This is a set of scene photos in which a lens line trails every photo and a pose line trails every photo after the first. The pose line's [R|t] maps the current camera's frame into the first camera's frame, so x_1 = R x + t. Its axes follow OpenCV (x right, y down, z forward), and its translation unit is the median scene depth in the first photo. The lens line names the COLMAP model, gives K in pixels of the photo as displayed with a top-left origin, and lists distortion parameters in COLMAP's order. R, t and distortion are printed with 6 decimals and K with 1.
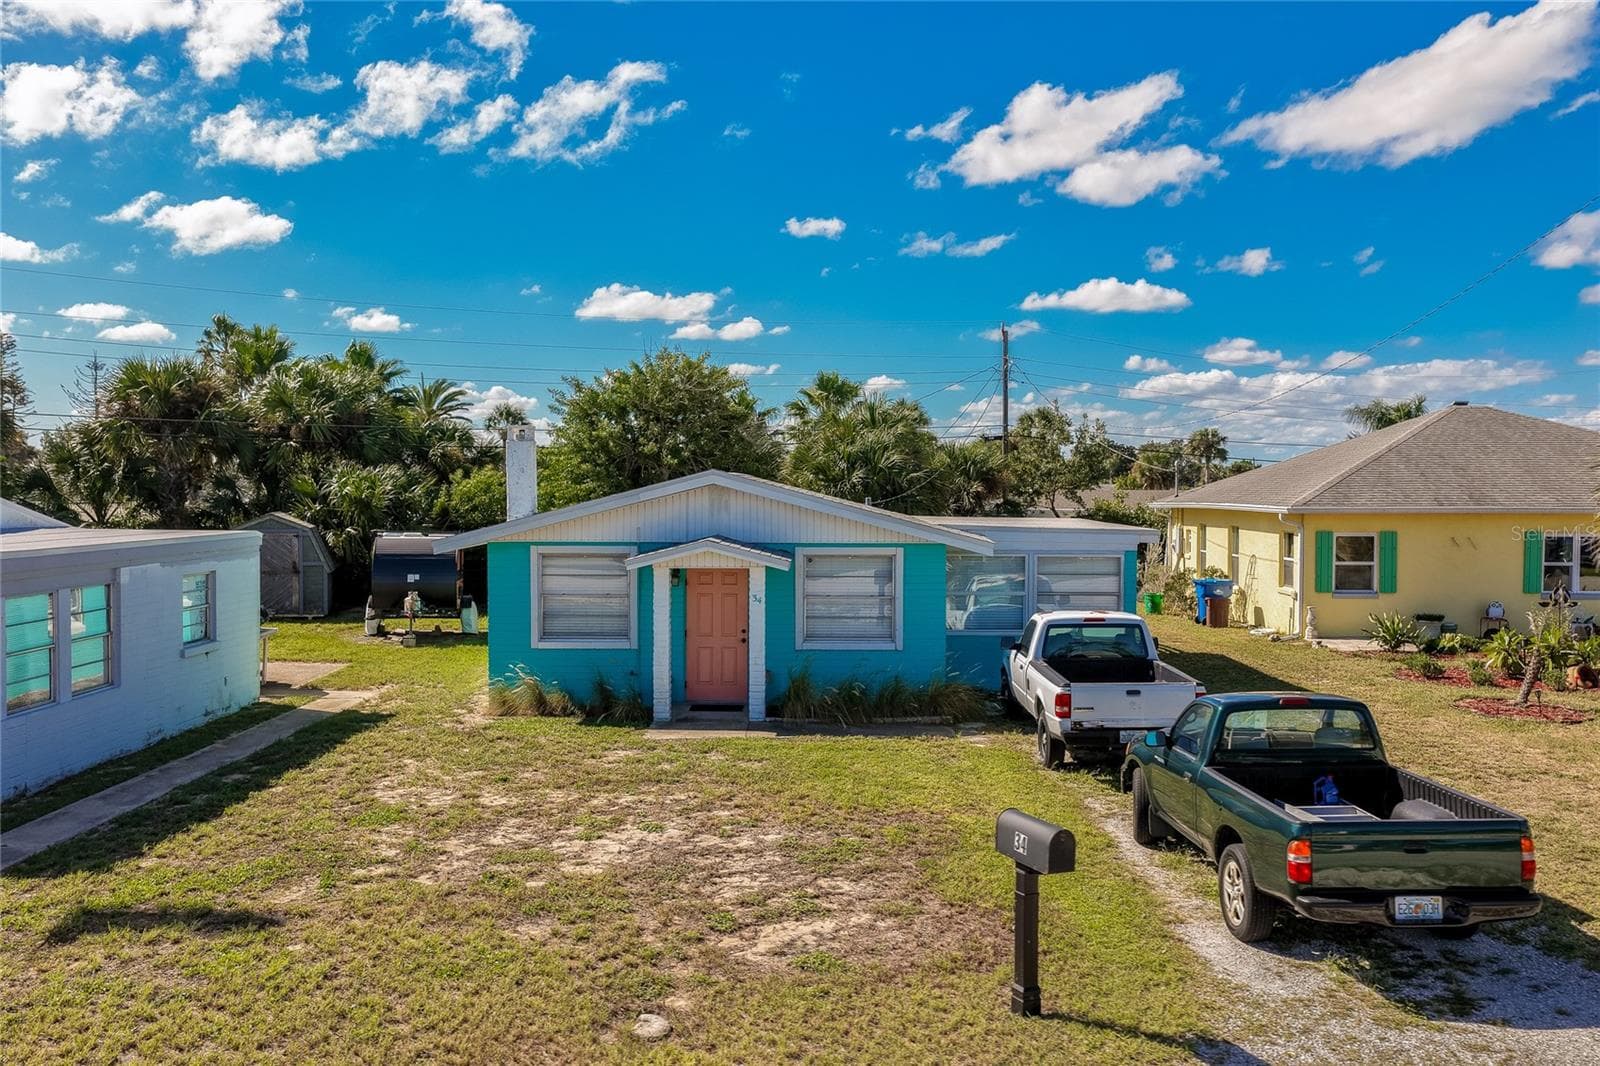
lens RADIAL K [[1377.5, 0, 800.0], [0, 1377.5, 533.0], [0, 0, 1]] dist [0.004675, 0.008474]
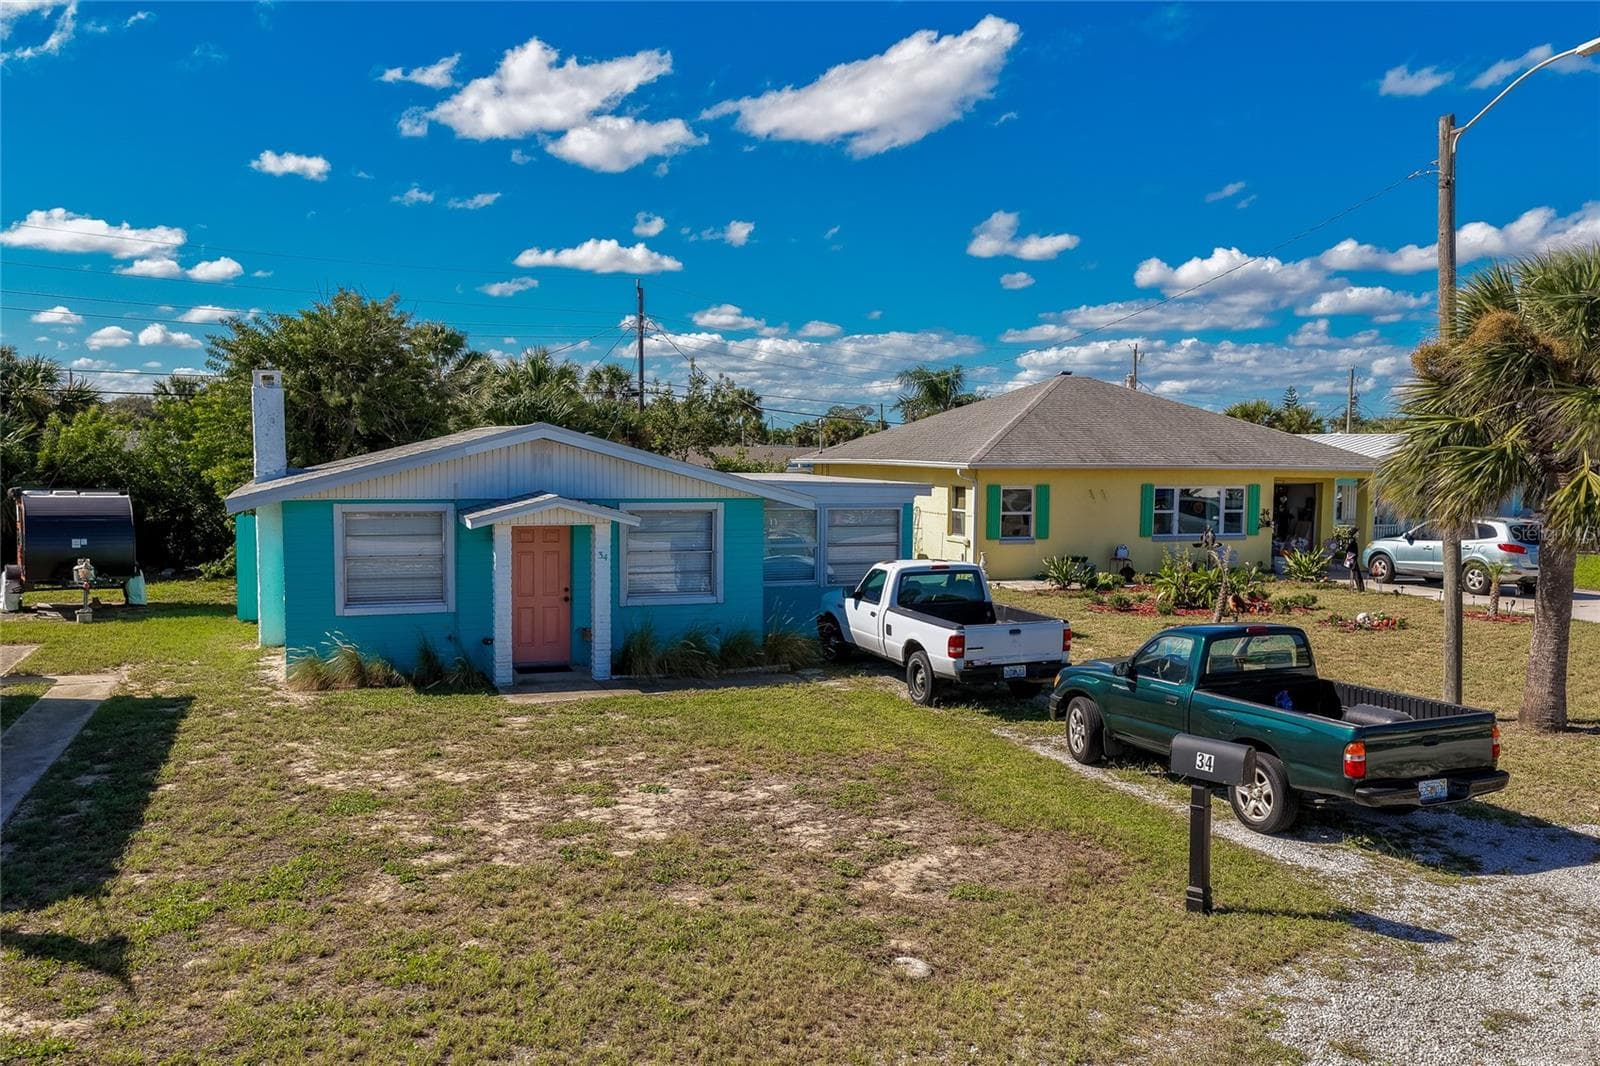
lens RADIAL K [[1356.9, 0, 830.0], [0, 1356.9, 536.5], [0, 0, 1]] dist [0.003340, 0.013231]
pose [[0.923969, -0.018284, 0.382029, -0.234946], [0.004804, 0.999333, 0.036210, -0.000089], [-0.382436, -0.031622, 0.923441, 0.043242]]
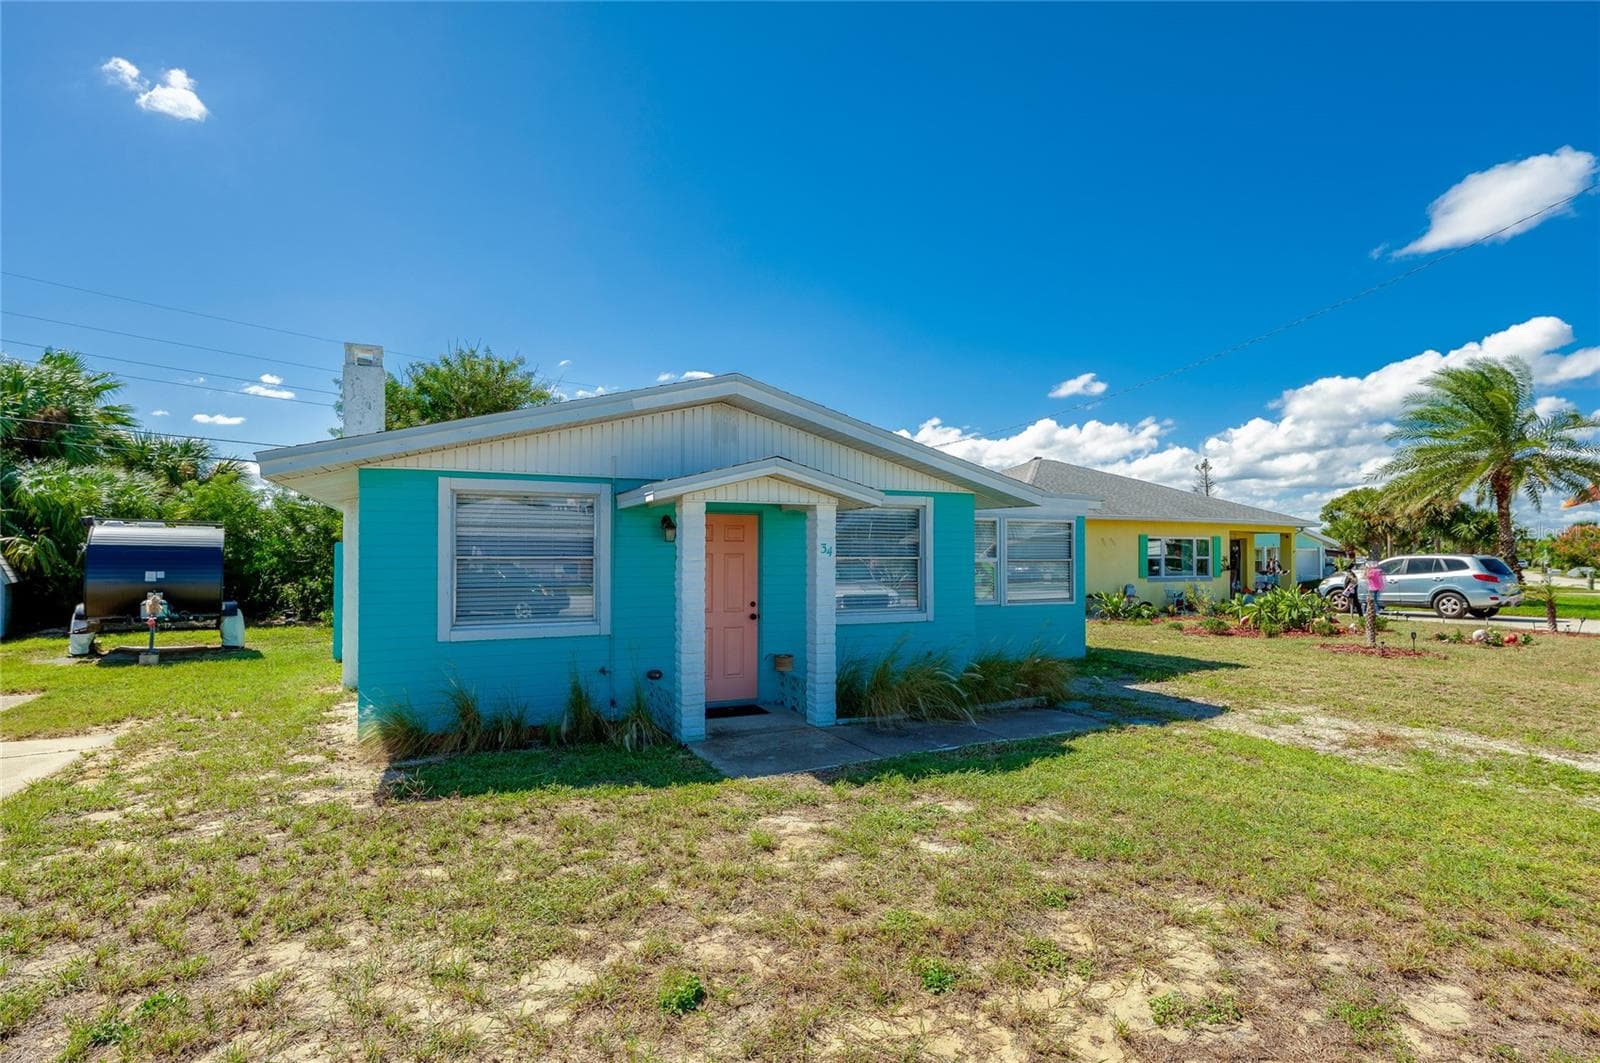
lens RADIAL K [[789.6, 0, 800.0], [0, 789.6, 531.5], [0, 0, 1]] dist [0.003854, 0.000760]
pose [[0.900037, 0.010595, 0.435684, -0.203657], [0.020599, 0.997553, -0.066813, 0.061504], [-0.435325, 0.069109, 0.897617, 0.606024]]
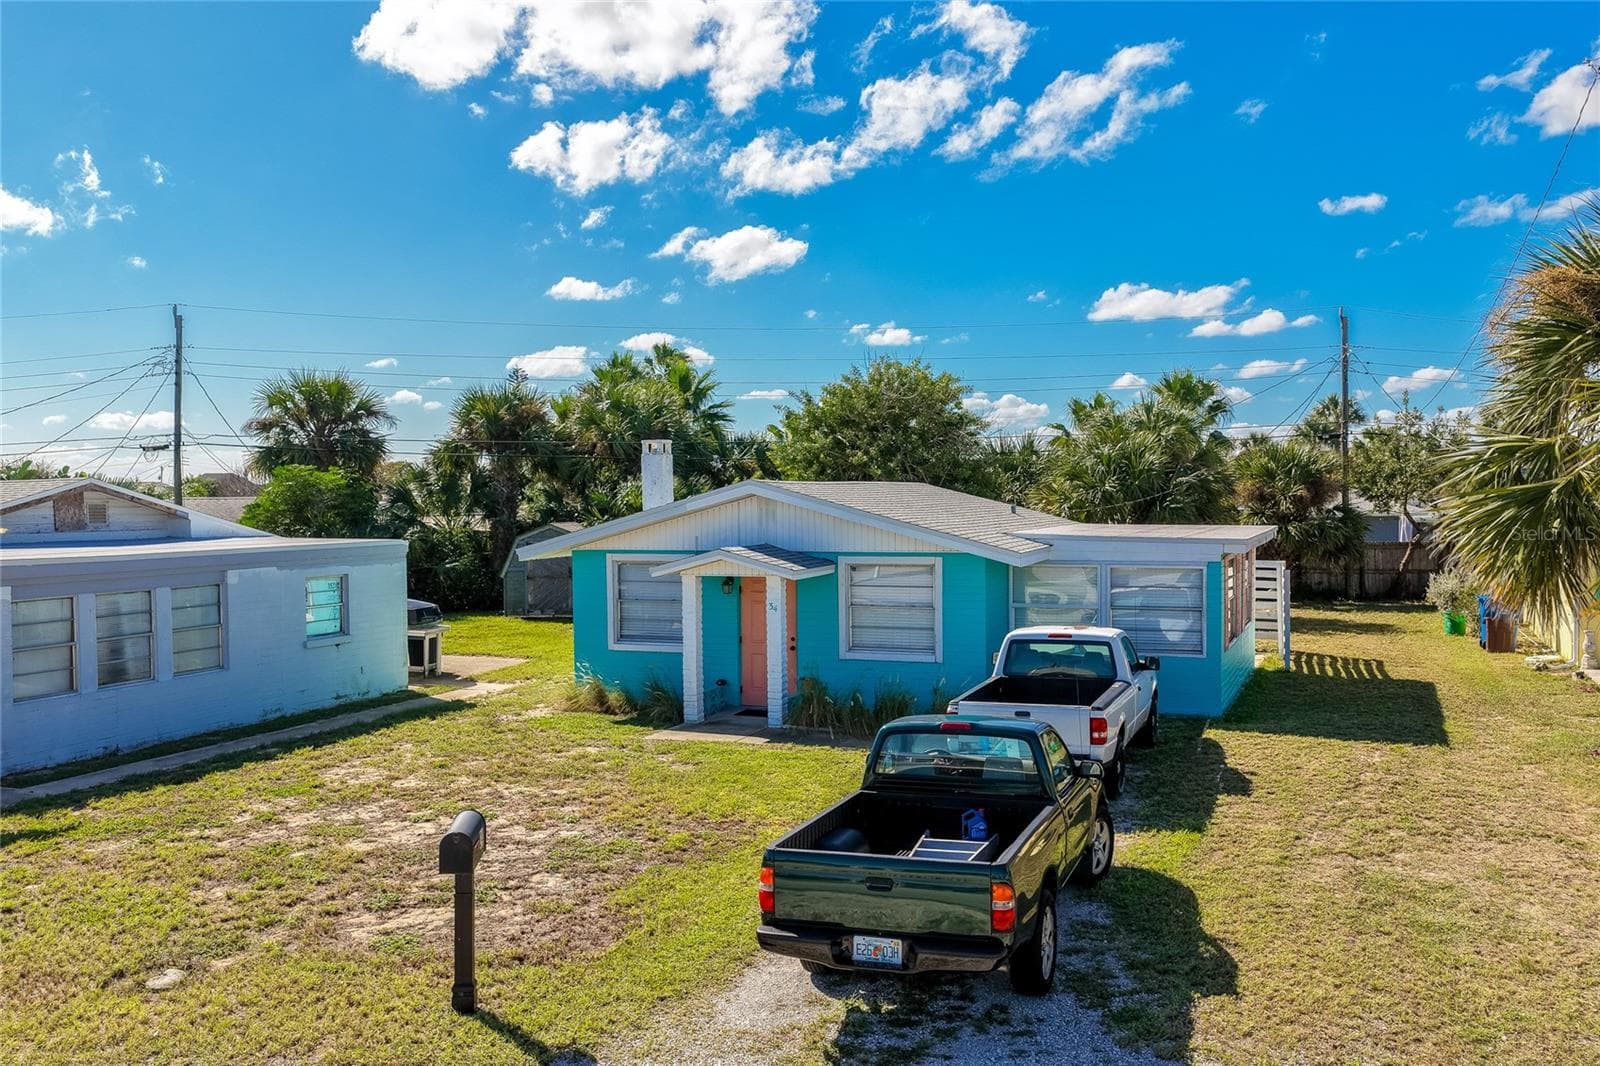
lens RADIAL K [[1383.8, 0, 807.5], [0, 1383.8, 589.8], [0, 0, 1]] dist [0.043496, 0.004005]
pose [[0.930137, 0.014108, -0.366941, 0.343100], [-0.001127, 0.999367, 0.035567, -0.001051], [0.367210, -0.032668, 0.929564, 0.058956]]
